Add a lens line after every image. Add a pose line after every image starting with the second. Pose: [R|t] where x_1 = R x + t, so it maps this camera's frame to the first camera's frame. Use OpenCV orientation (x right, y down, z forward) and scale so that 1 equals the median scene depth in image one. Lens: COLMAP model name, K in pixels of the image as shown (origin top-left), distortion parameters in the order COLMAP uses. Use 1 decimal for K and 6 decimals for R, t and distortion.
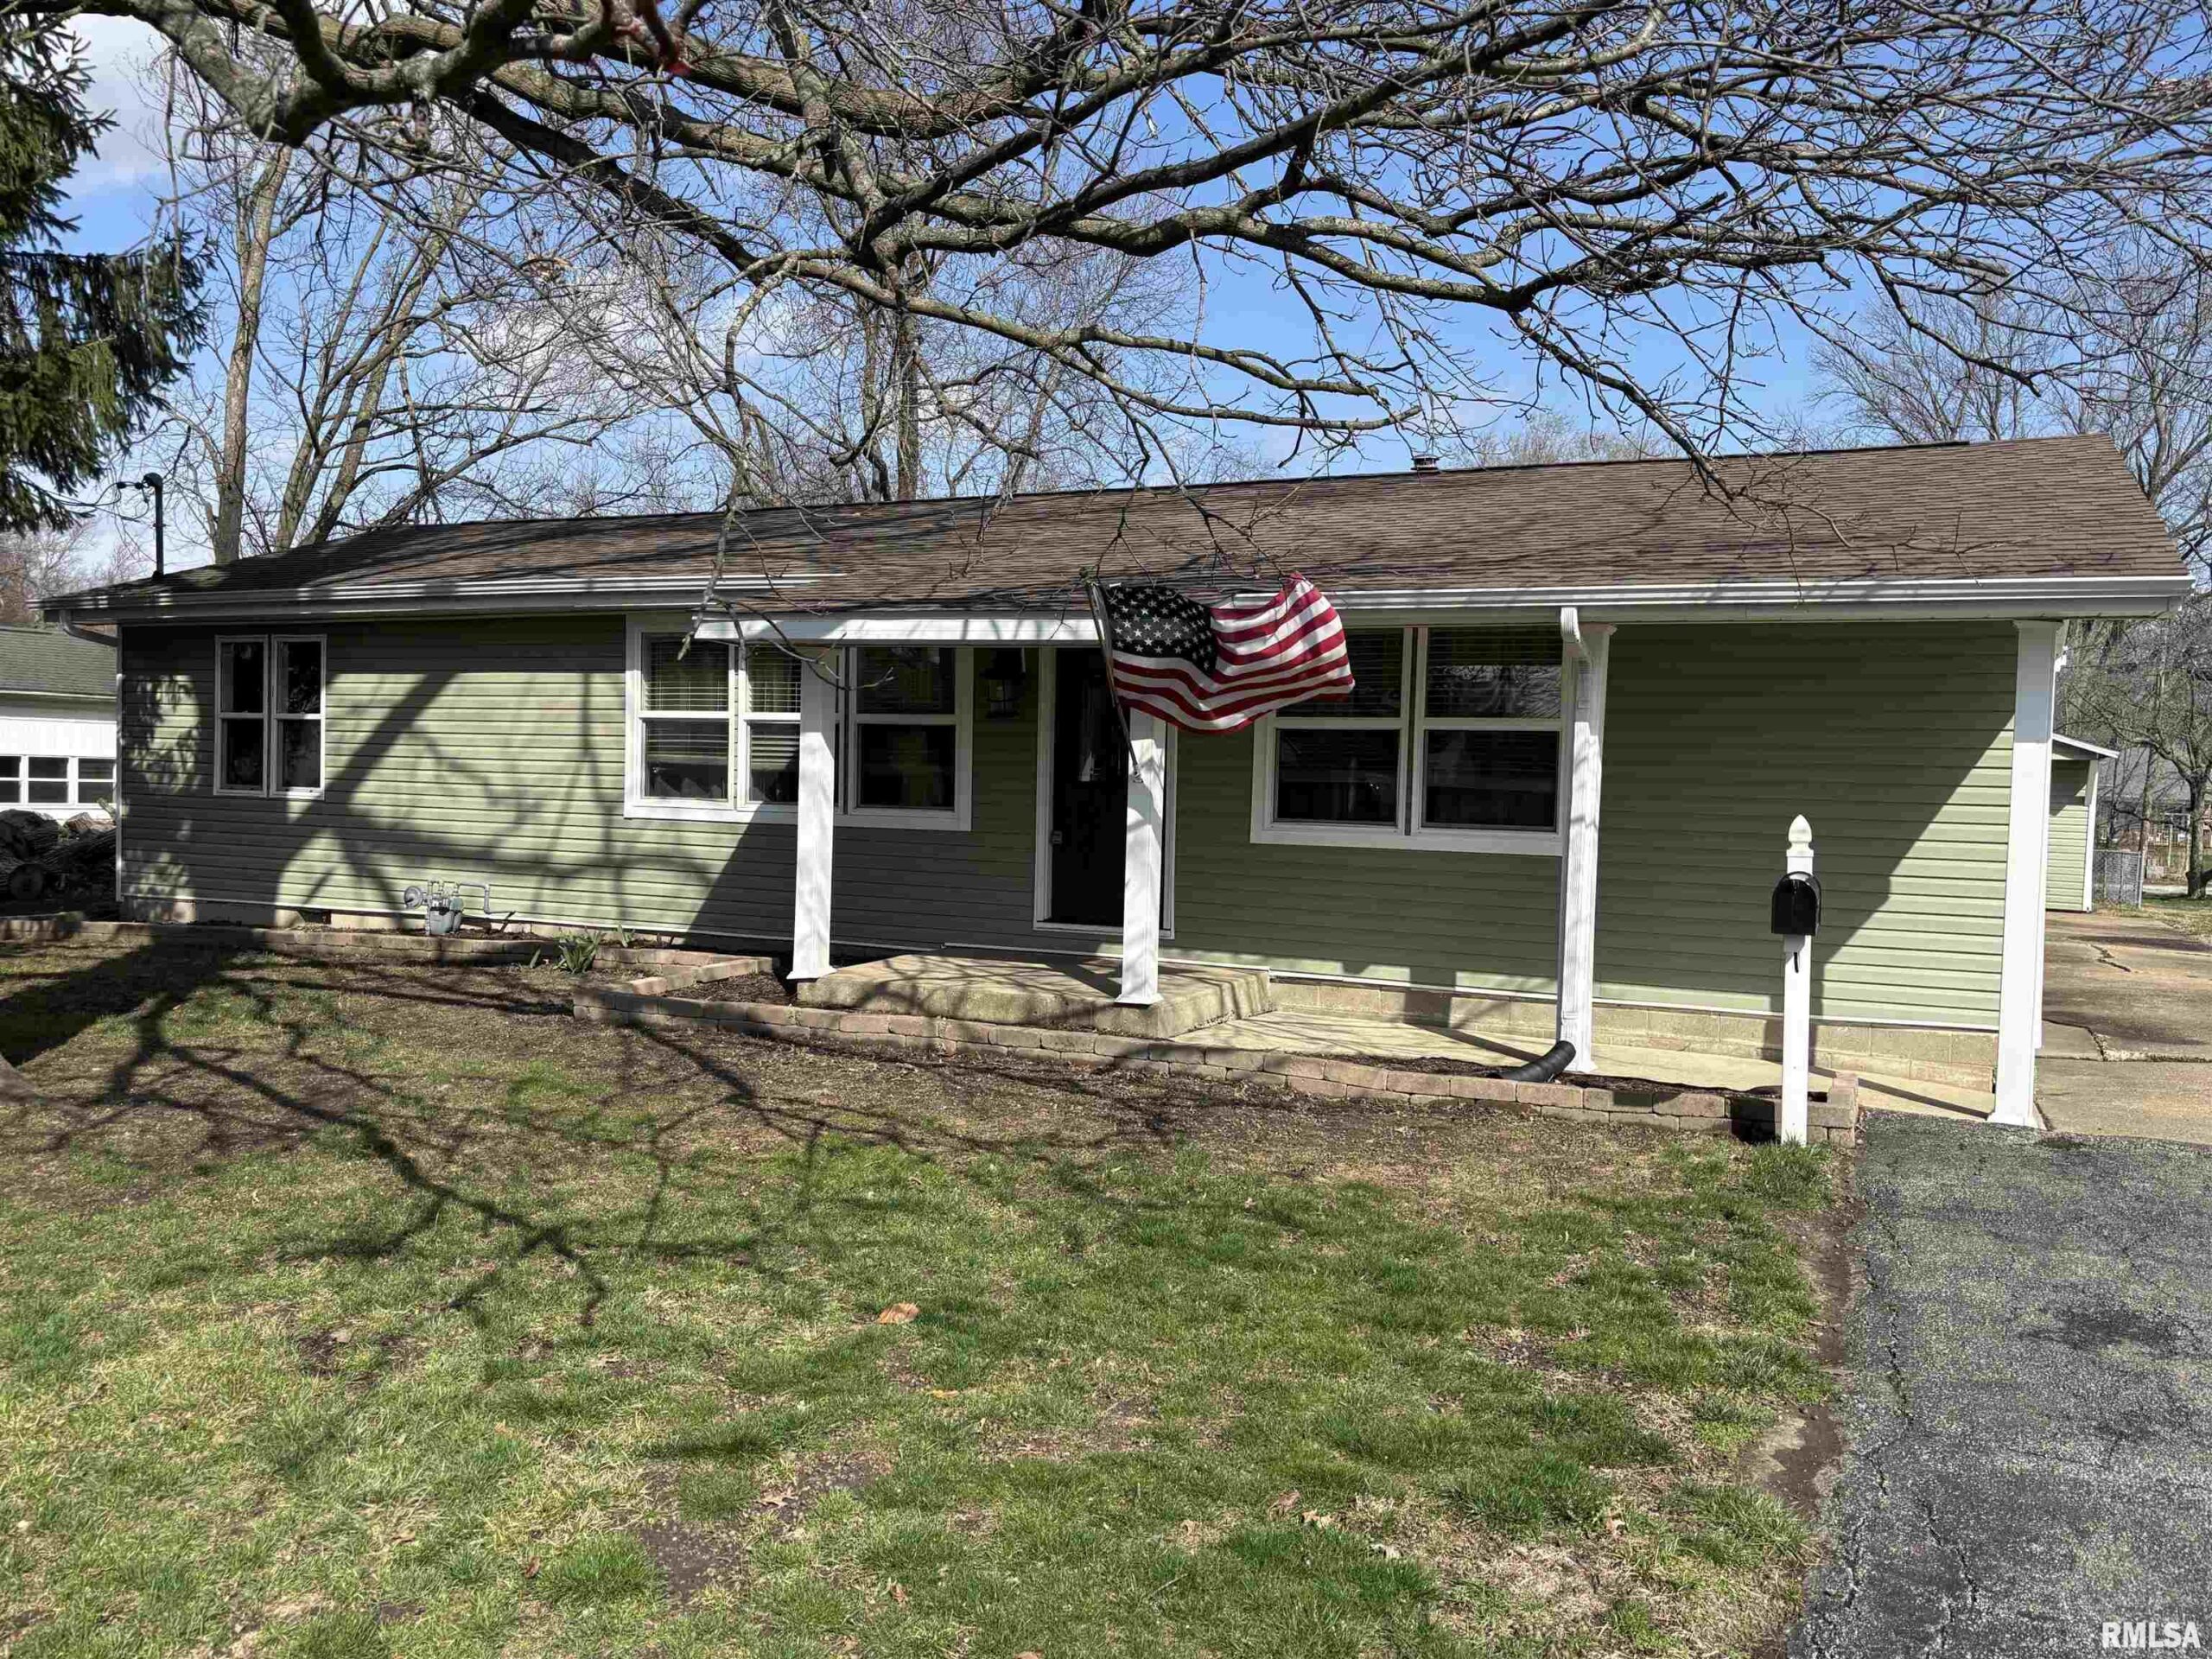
lens RADIAL K [[1756.0, 0, 1106.0], [0, 1756.0, 829.5], [0, 0, 1]] dist [0.016465, 0.003391]
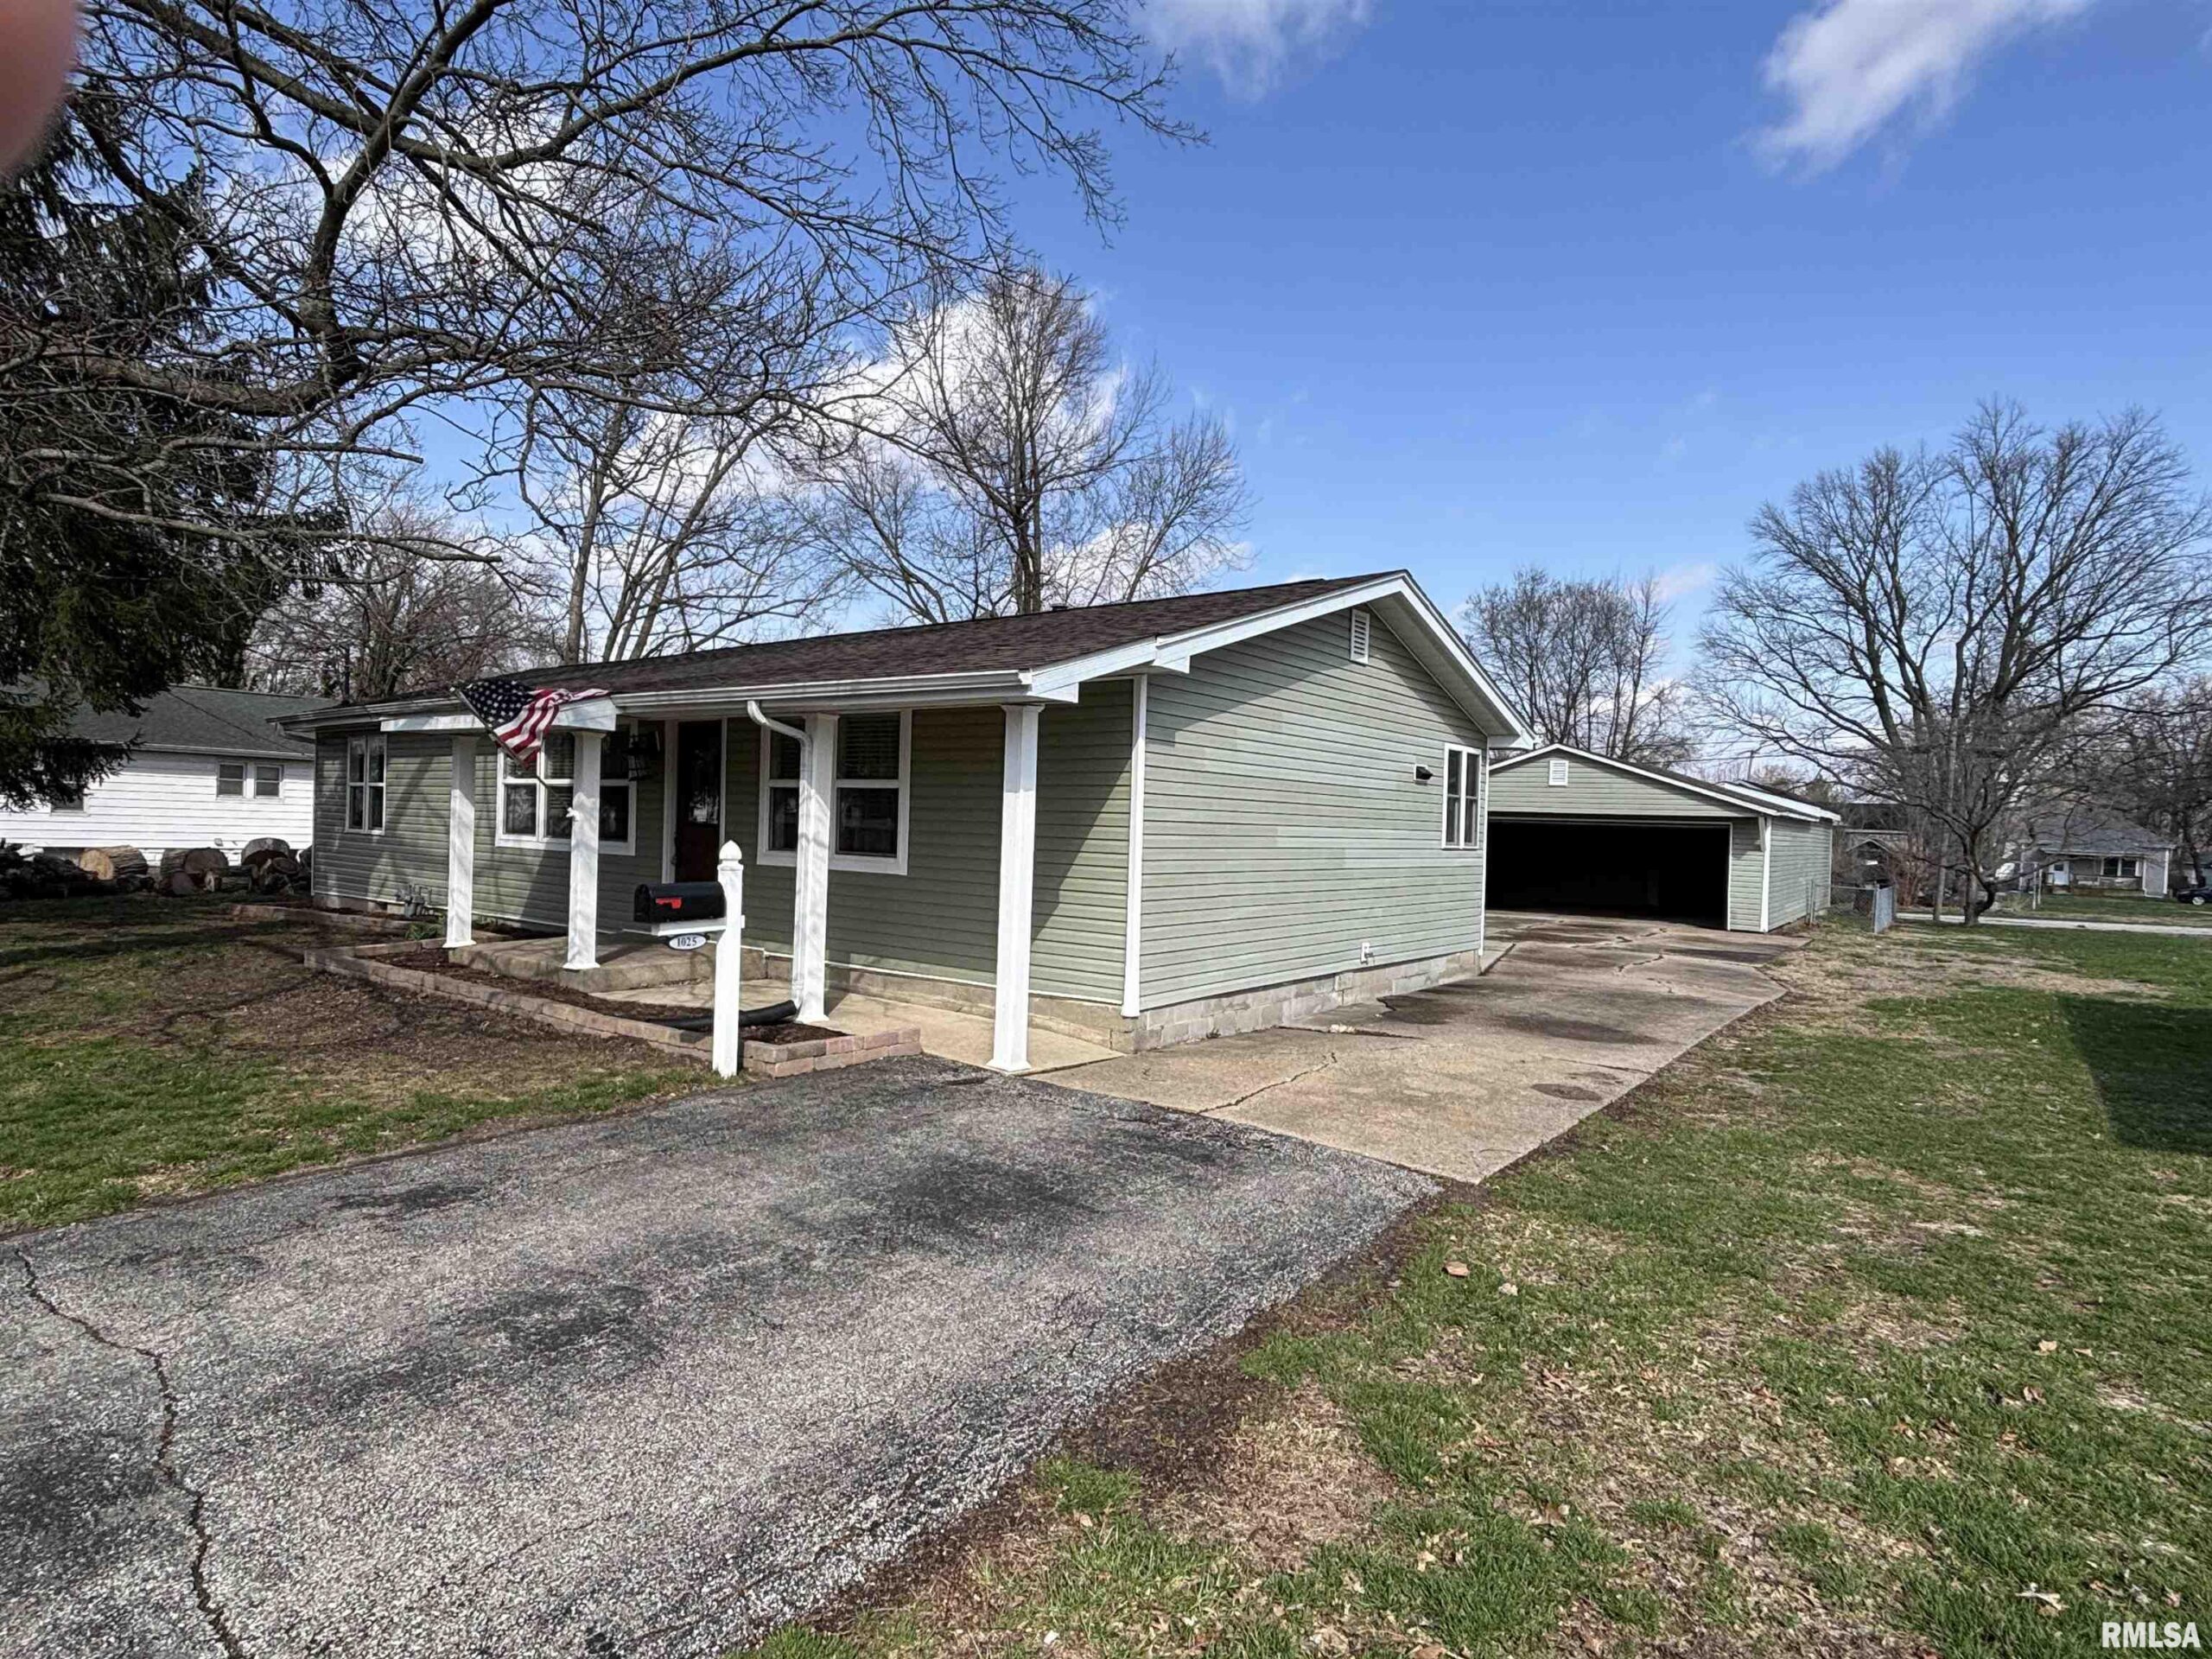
lens RADIAL K [[1173.3, 0, 1101.6], [0, 1173.3, 819.8], [0, 0, 1]] dist [-0.004884, -0.001209]
pose [[0.981145, 0.003743, -0.193238, 0.468263], [-0.011577, 0.999155, -0.039425, 0.004659], [0.192928, 0.040919, 0.980359, 0.066198]]
